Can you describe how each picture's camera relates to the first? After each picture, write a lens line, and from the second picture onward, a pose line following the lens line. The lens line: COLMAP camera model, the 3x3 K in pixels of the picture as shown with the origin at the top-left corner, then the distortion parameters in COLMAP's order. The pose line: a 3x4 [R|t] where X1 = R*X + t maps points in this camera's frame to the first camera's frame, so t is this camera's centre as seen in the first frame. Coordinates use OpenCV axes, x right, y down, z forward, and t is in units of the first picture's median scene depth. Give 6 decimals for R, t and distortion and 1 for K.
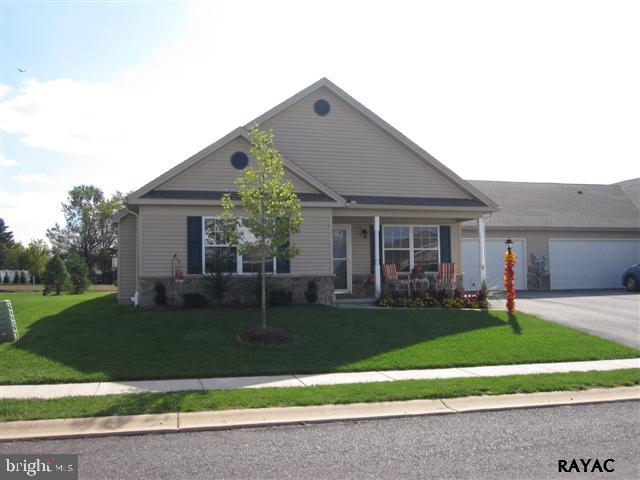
lens RADIAL K [[620.7, 0, 320.0], [0, 620.7, 240.0], [0, 0, 1]] dist [-0.069320, 0.001596]
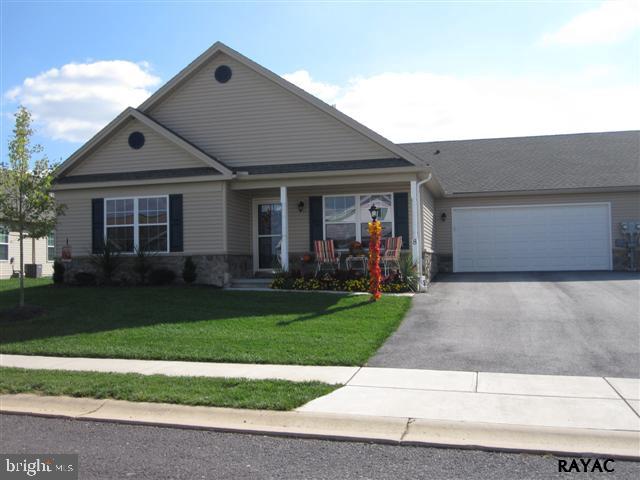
lens RADIAL K [[628.8, 0, 320.0], [0, 628.8, 240.0], [0, 0, 1]] dist [-0.066000, -0.000238]
pose [[0.874590, -0.020001, -0.484450, 0.601384], [0.036744, 0.999010, 0.025090, 0.018122], [0.483468, -0.039744, 0.874459, 0.246552]]
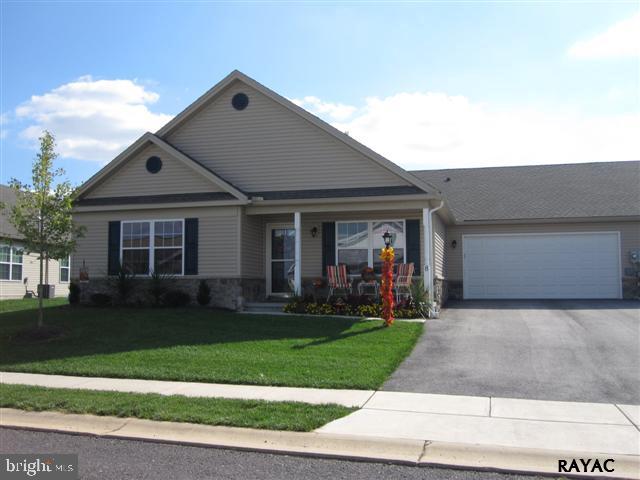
lens RADIAL K [[628.8, 0, 320.0], [0, 628.8, 240.0], [0, 0, 1]] dist [-0.066000, -0.000238]
pose [[0.869053, -0.027292, -0.493966, 0.601015], [0.023223, 0.999627, -0.014373, 0.016705], [0.494174, 0.001020, 0.869363, 0.230409]]
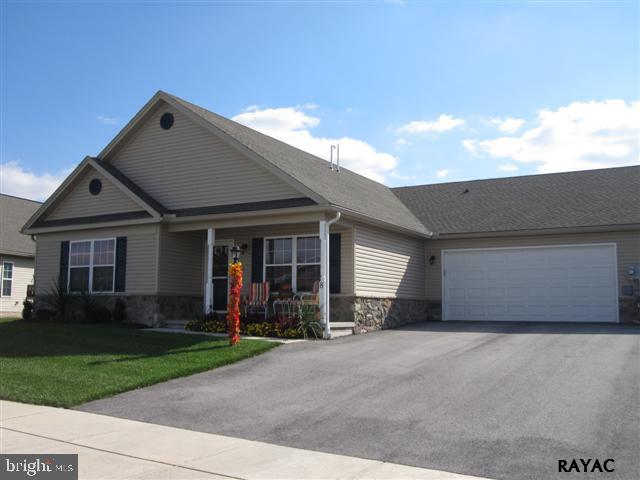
lens RADIAL K [[632.9, 0, 320.0], [0, 632.9, 240.0], [0, 0, 1]] dist [-0.056508, 0.000860]
pose [[0.712982, -0.057975, -0.698781, 0.881017], [0.028687, 0.998153, -0.053543, 0.032588], [0.700595, 0.018129, 0.713329, 0.484784]]
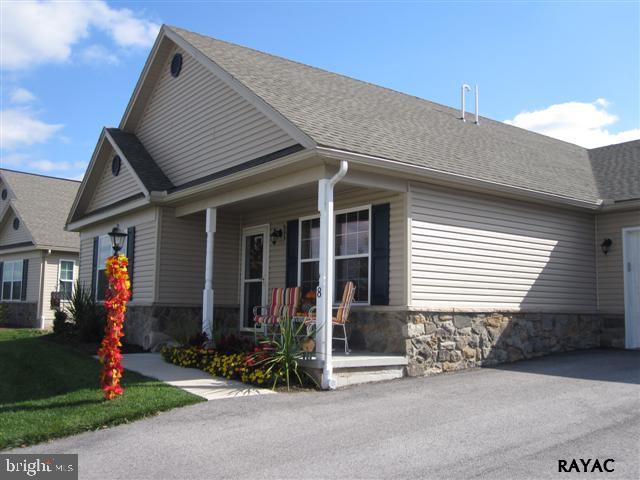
lens RADIAL K [[632.9, 0, 320.0], [0, 632.9, 240.0], [0, 0, 1]] dist [-0.056508, 0.000860]
pose [[0.368699, -0.079858, -0.926112, 0.733278], [0.040520, 0.996737, -0.069816, 0.041620], [0.928665, -0.011785, 0.370731, 0.915097]]
